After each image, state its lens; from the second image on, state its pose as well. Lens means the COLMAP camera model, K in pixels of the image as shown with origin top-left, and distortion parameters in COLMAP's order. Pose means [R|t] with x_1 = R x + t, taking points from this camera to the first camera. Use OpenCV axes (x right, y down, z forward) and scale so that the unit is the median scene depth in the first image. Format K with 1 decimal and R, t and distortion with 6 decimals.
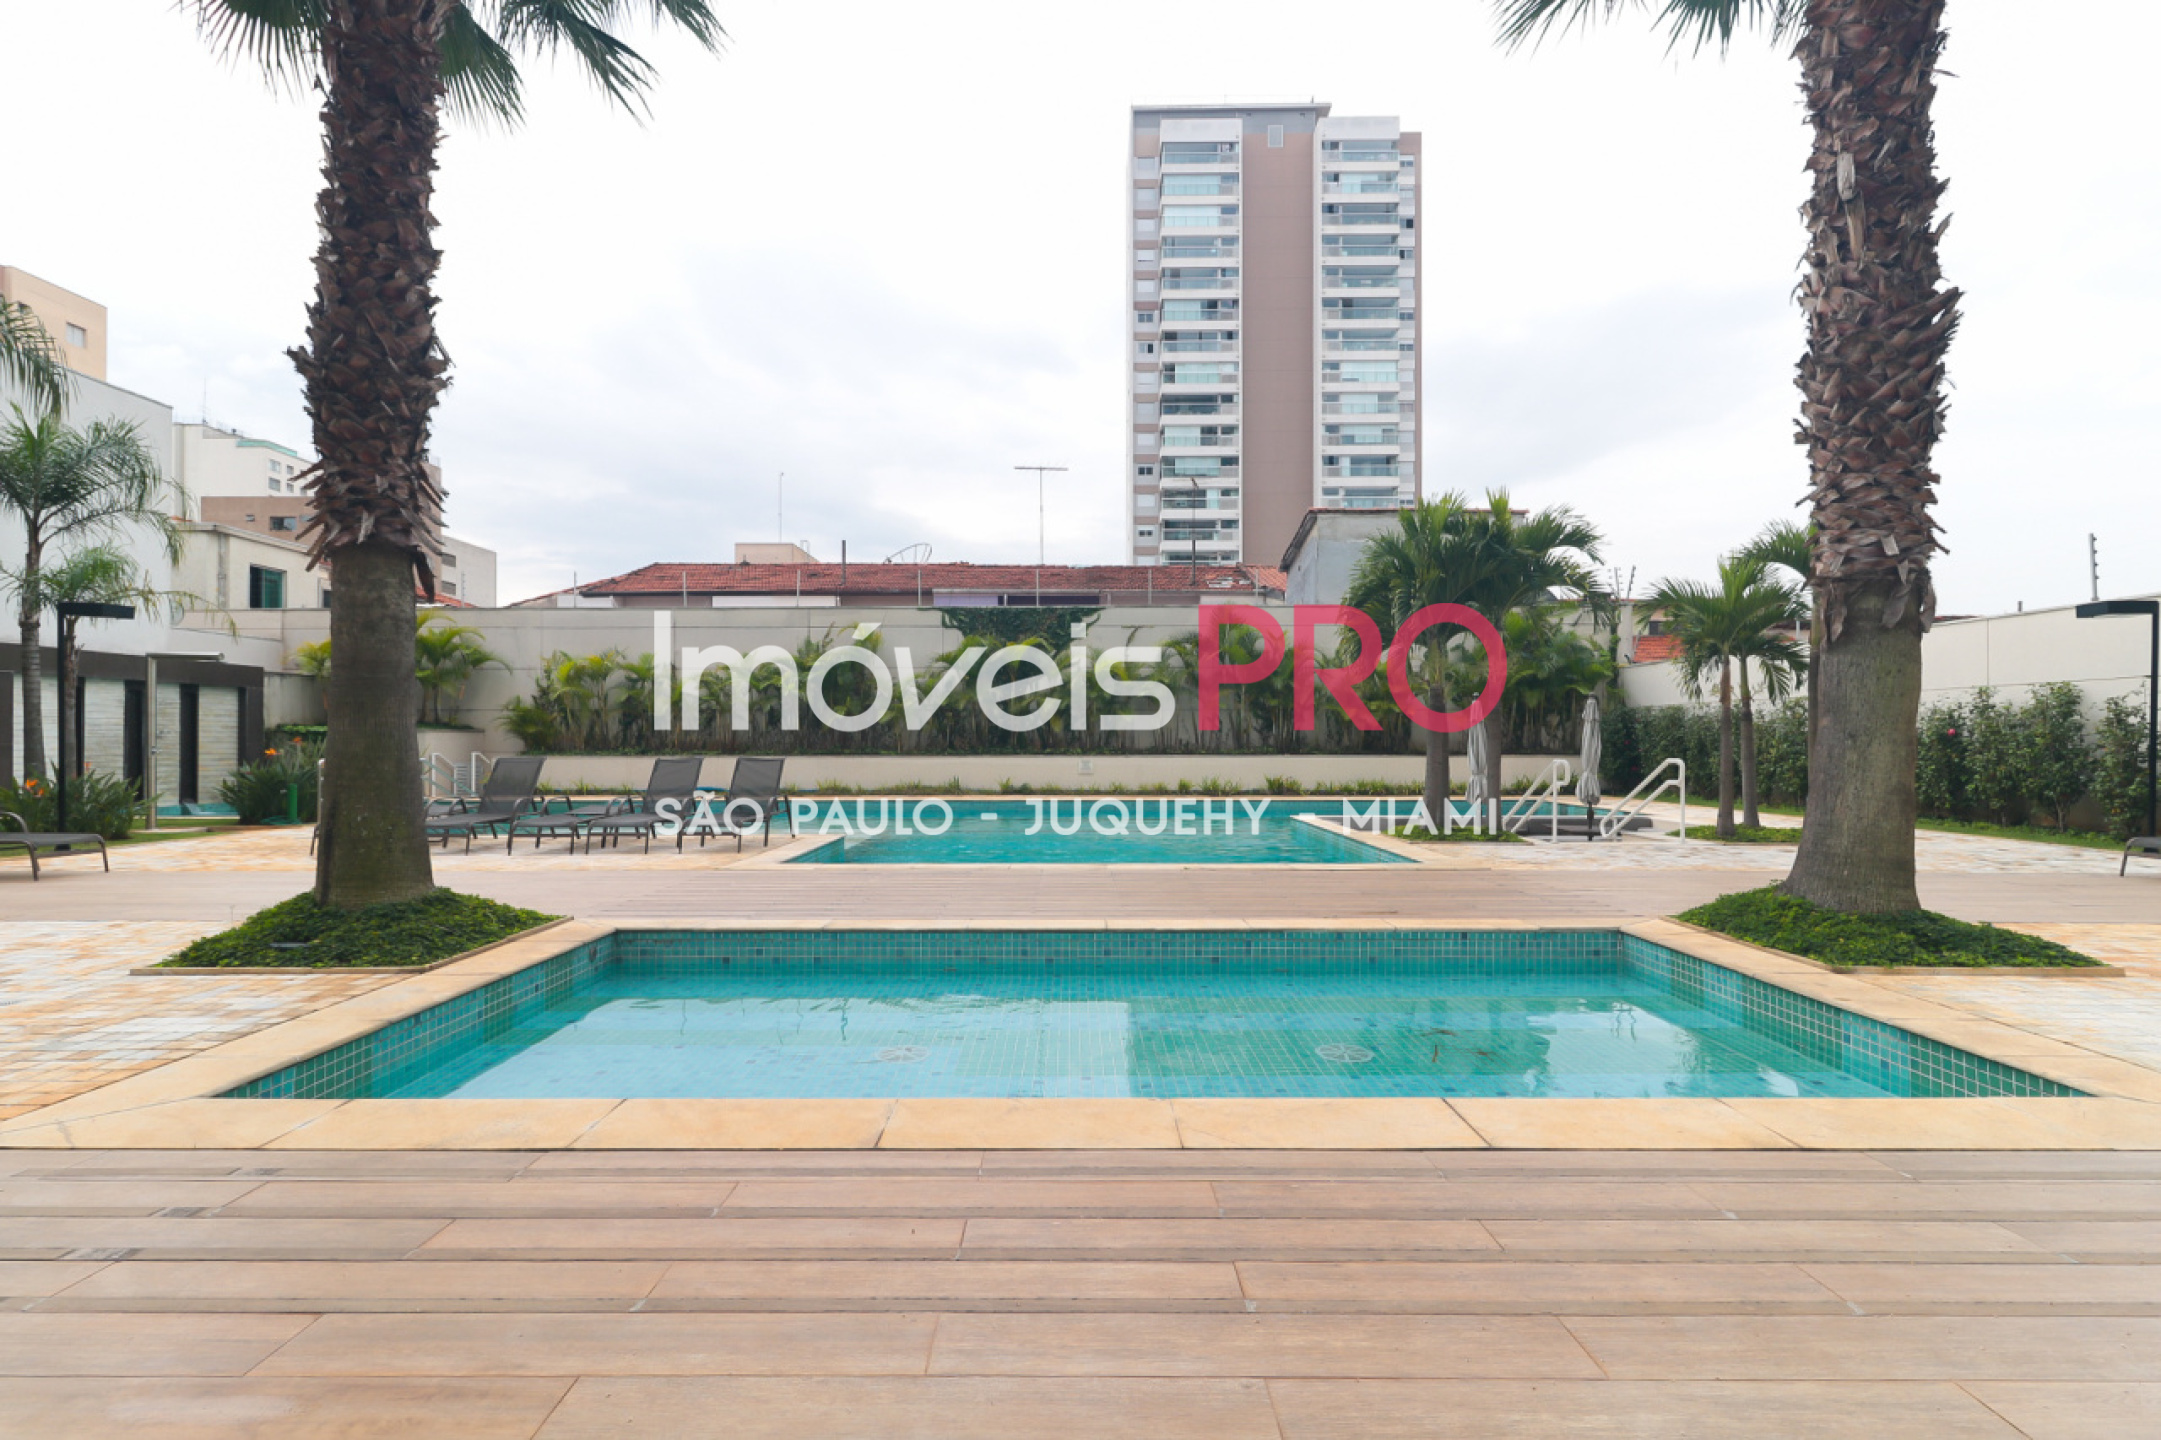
lens RADIAL K [[997.0, 0, 1080.5], [0, 997.0, 720.0], [0, 0, 1]] dist [-0.000320, -0.000079]
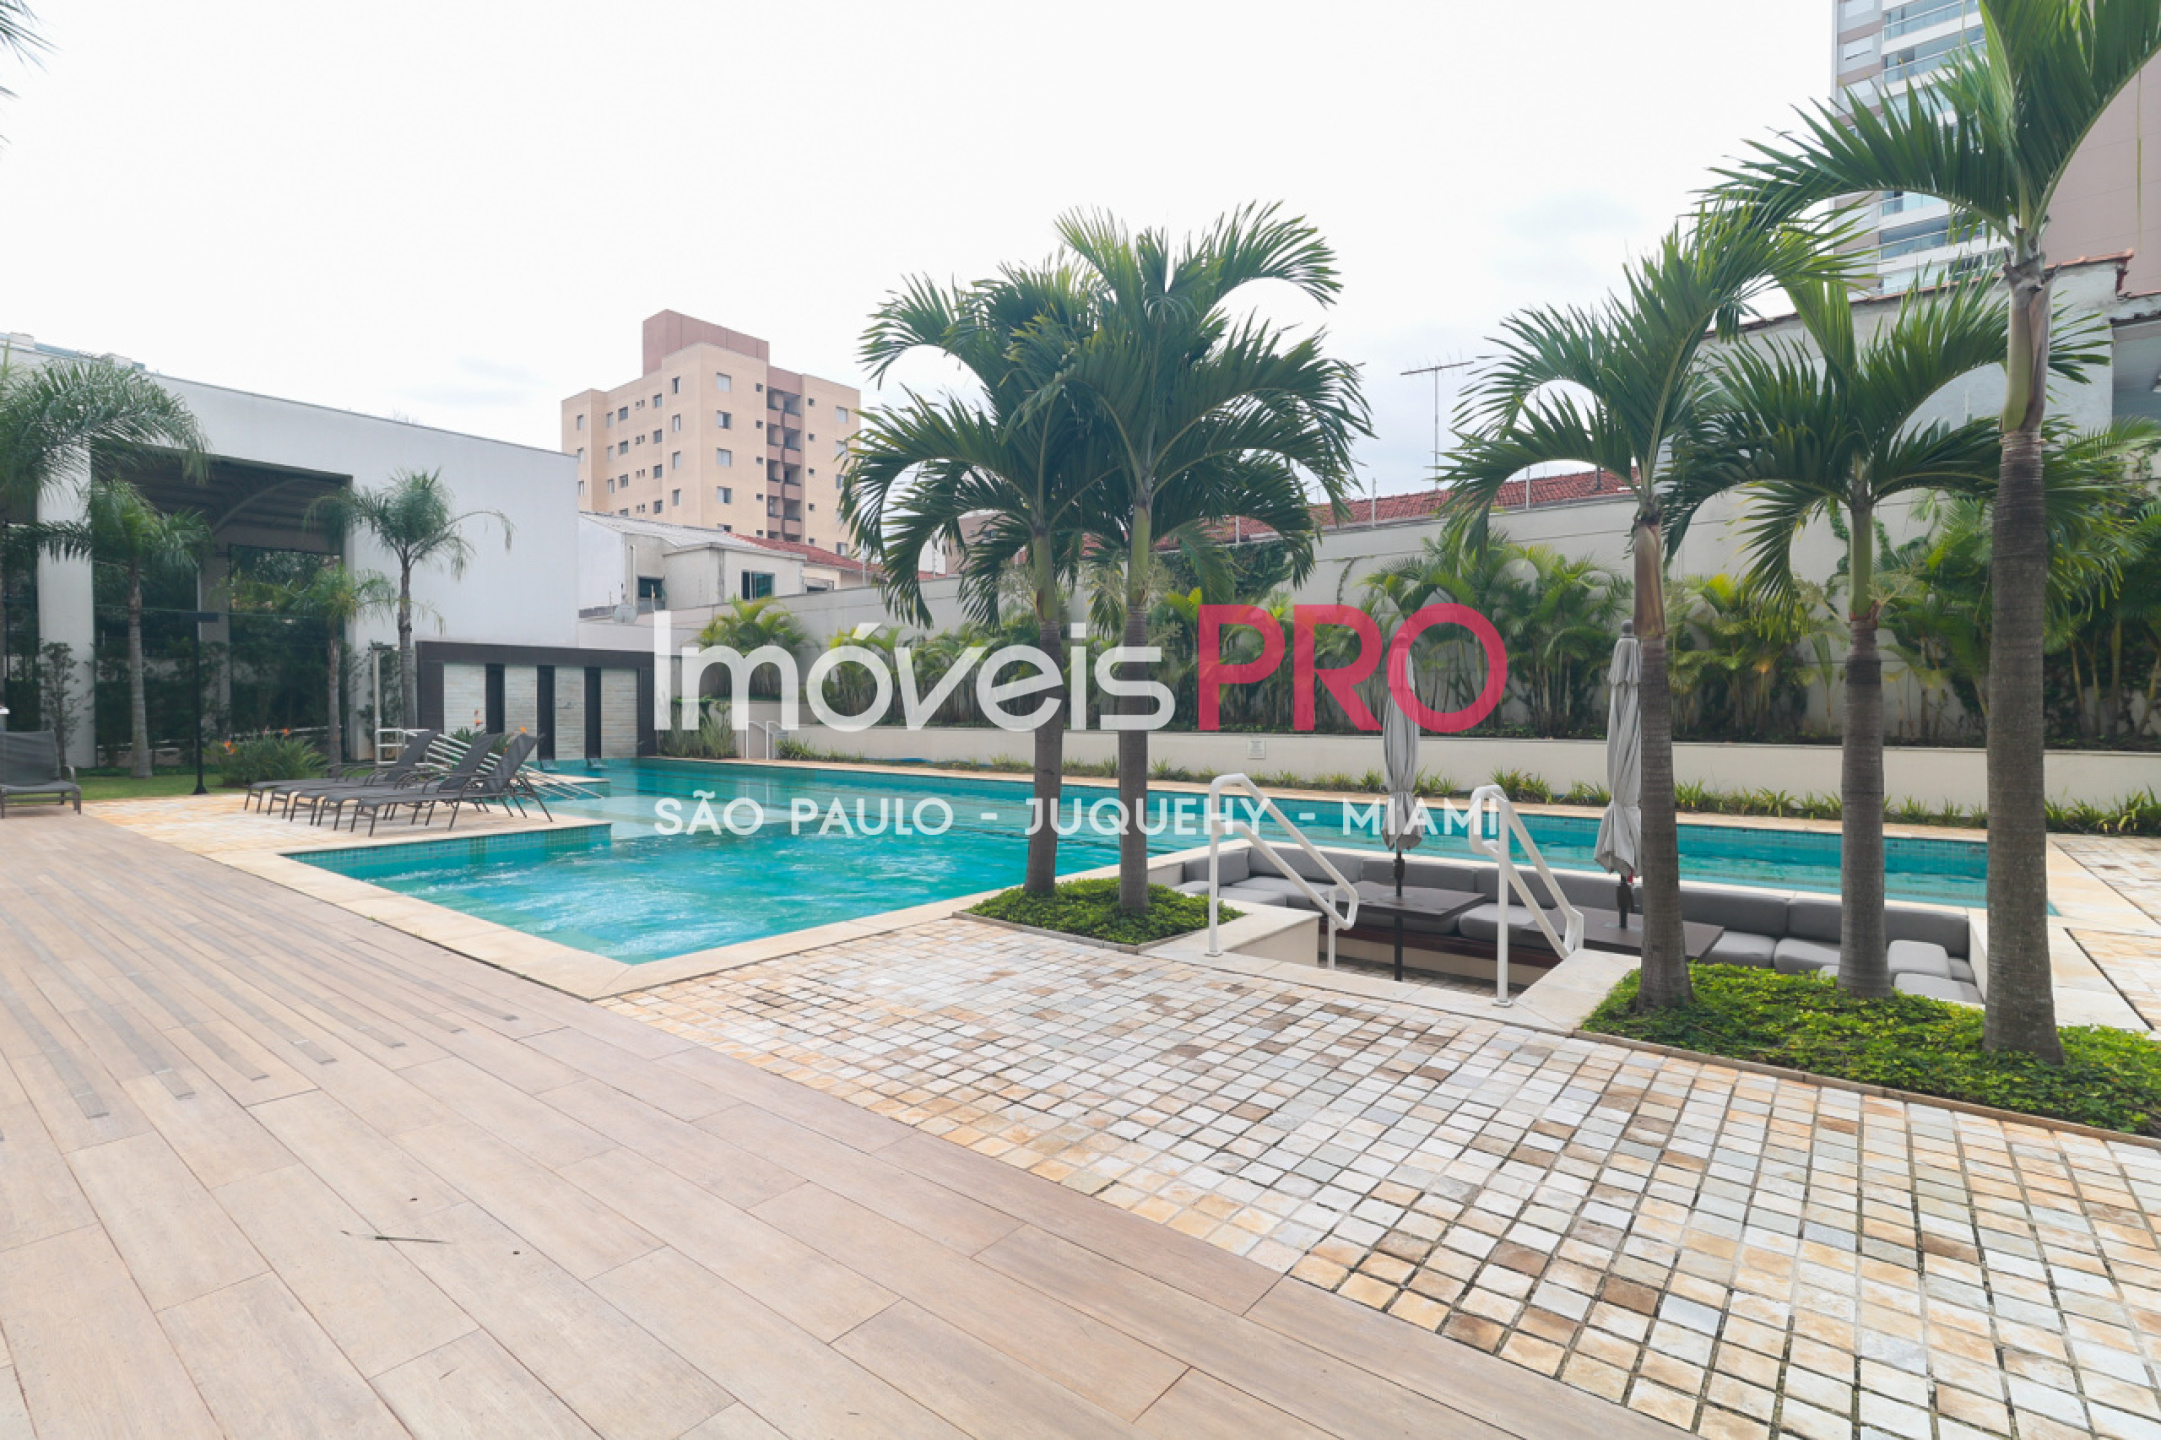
lens RADIAL K [[1019.0, 0, 1080.5], [0, 1019.0, 720.0], [0, 0, 1]] dist [-0.004467, -0.000553]
pose [[0.790081, 0.009649, -0.612926, 0.383121], [0.007080, 0.999666, 0.024863, 0.004450], [0.612961, -0.023983, 0.789749, 0.304859]]
